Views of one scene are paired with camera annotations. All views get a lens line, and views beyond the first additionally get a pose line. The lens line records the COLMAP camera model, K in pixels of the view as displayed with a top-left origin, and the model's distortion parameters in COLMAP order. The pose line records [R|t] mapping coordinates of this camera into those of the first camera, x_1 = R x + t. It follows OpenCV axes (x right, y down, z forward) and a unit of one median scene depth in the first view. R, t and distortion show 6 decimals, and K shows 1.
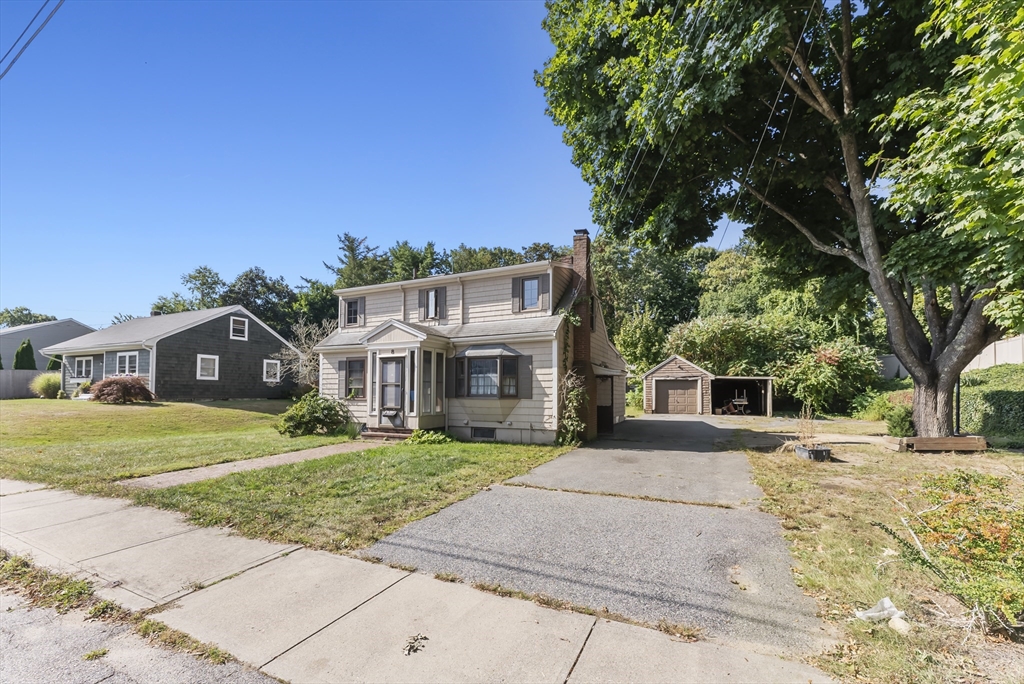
lens RADIAL K [[418.5, 0, 500.9], [0, 418.5, 392.8], [0, 0, 1]] dist [0.000797, -0.000492]
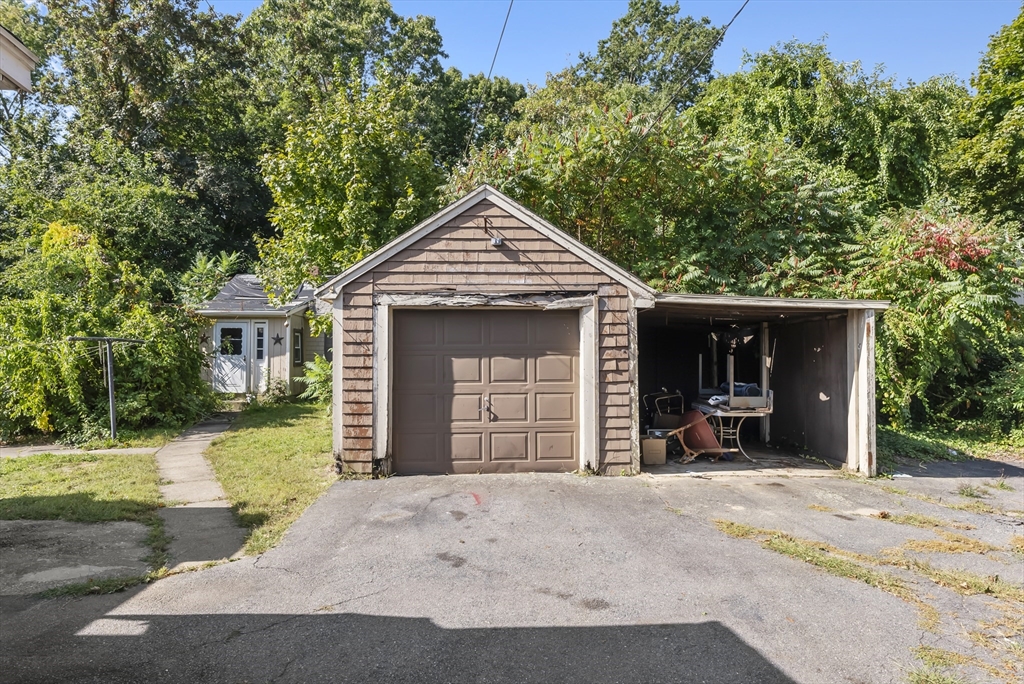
lens RADIAL K [[626.8, 0, 512.8], [0, 626.8, 341.6], [0, 0, 1]] dist [-0.005450, 0.005626]
pose [[0.882385, 0.006751, 0.470480, 0.544270], [0.003802, 0.999762, -0.021476, -0.015153], [-0.470513, 0.020739, 0.882150, 1.379819]]
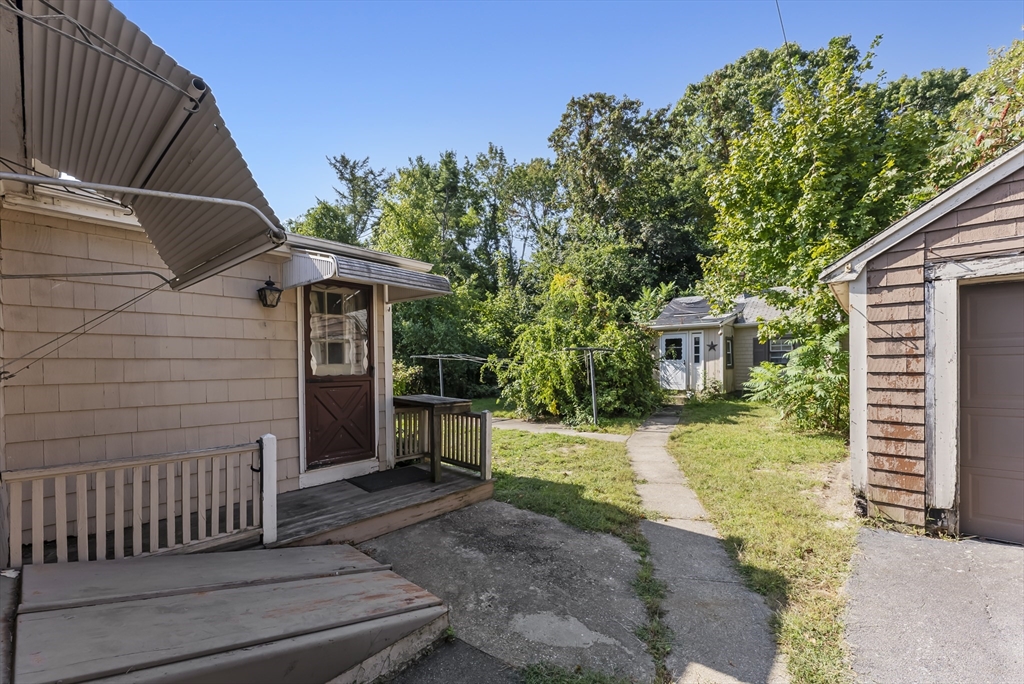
lens RADIAL K [[418.5, 0, 505.5], [0, 418.5, 366.2], [0, 0, 1]] dist [0.000797, -0.000492]
pose [[0.959887, -0.013865, -0.280044, 0.523052], [0.016195, 0.999851, 0.006005, -0.014737], [0.279919, -0.010299, 0.959969, 1.623452]]
